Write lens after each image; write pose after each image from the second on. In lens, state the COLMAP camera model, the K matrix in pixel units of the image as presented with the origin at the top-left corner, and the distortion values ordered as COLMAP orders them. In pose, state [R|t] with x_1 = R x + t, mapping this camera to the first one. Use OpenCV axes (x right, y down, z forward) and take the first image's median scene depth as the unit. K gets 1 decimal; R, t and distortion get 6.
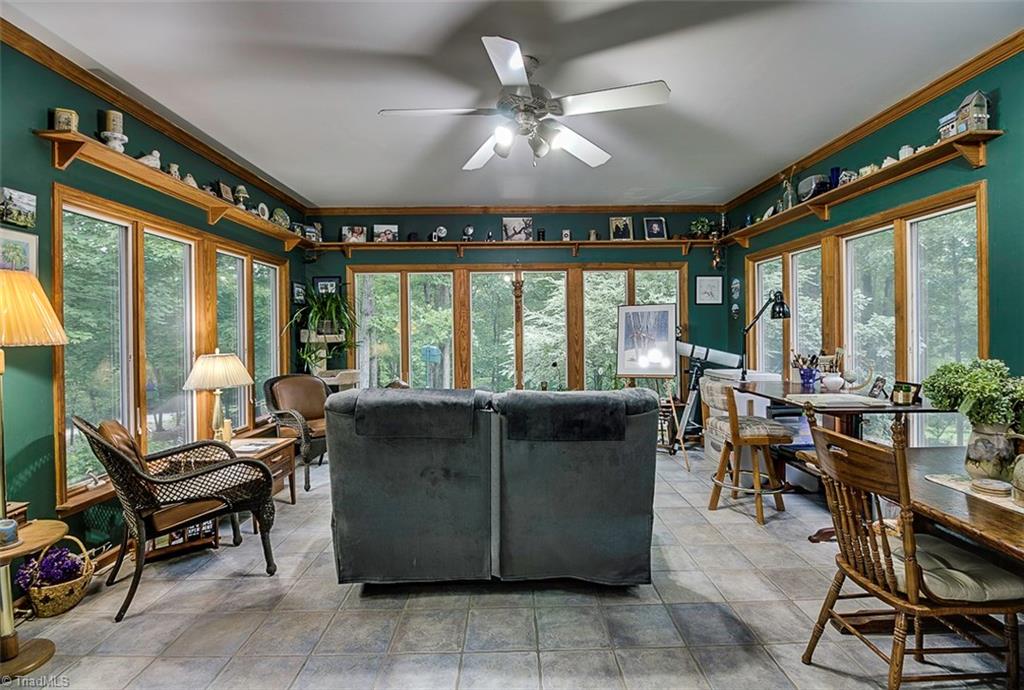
lens RADIAL K [[472.6, 0, 506.8], [0, 472.6, 336.3], [0, 0, 1]] dist [-0.004331, -0.007212]
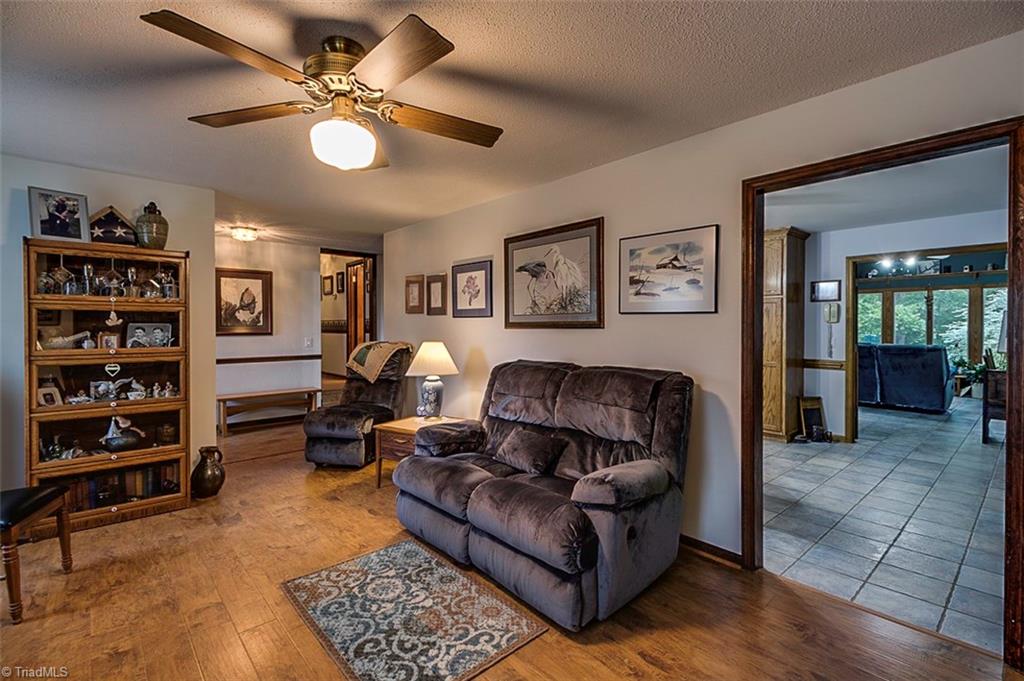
lens RADIAL K [[467.2, 0, 503.9], [0, 467.2, 333.1], [0, 0, 1]] dist [0.004418, -0.005507]
pose [[0.650282, 0.024698, -0.759291, 0.434032], [-0.013732, 0.999690, 0.020756, 0.004666], [0.759569, -0.003071, 0.650420, -1.788919]]
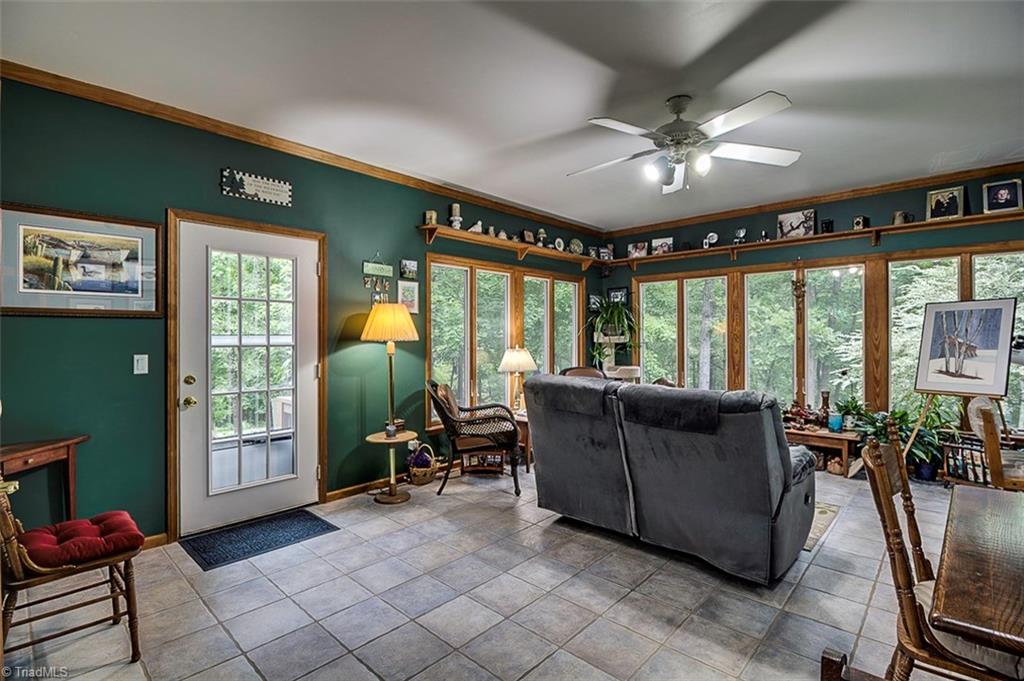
lens RADIAL K [[467.2, 0, 518.6], [0, 467.2, 339.9], [0, 0, 1]] dist [0.004418, -0.005507]
pose [[0.731813, 0.014475, -0.681351, 0.345817], [-0.009882, 0.999895, 0.010628, -0.005217], [0.681433, -0.001045, 0.731879, -0.061705]]
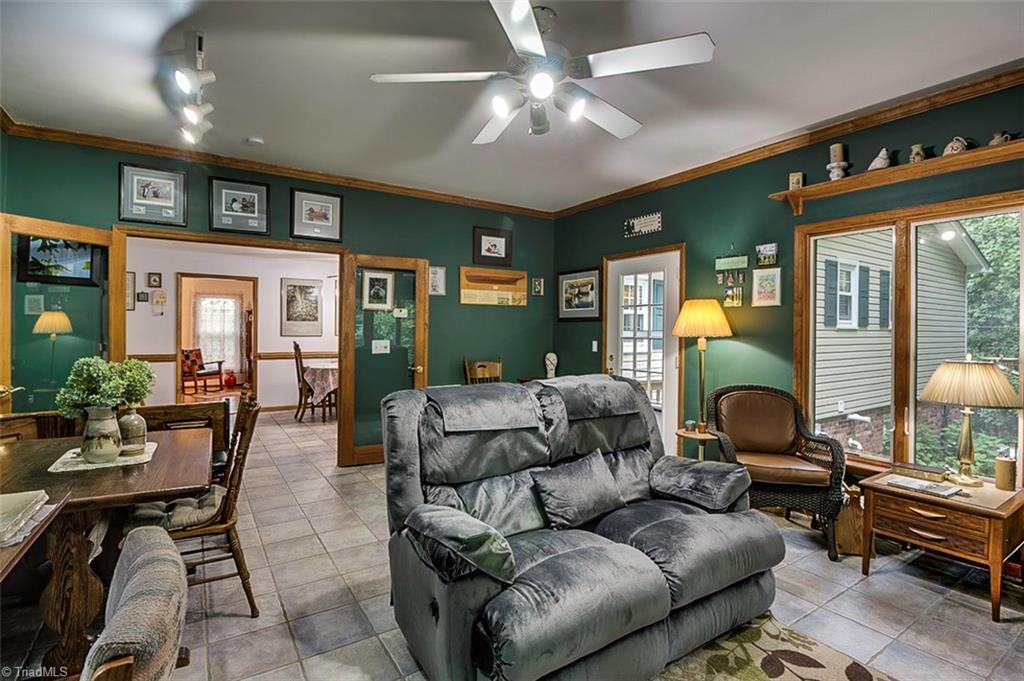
lens RADIAL K [[467.2, 0, 516.2], [0, 467.2, 336.2], [0, 0, 1]] dist [0.004418, -0.005507]
pose [[-0.819786, 0.003226, -0.572661, 0.359112], [-0.010907, 0.999715, 0.021246, -0.007560], [0.572566, 0.023663, -0.819517, 1.066778]]
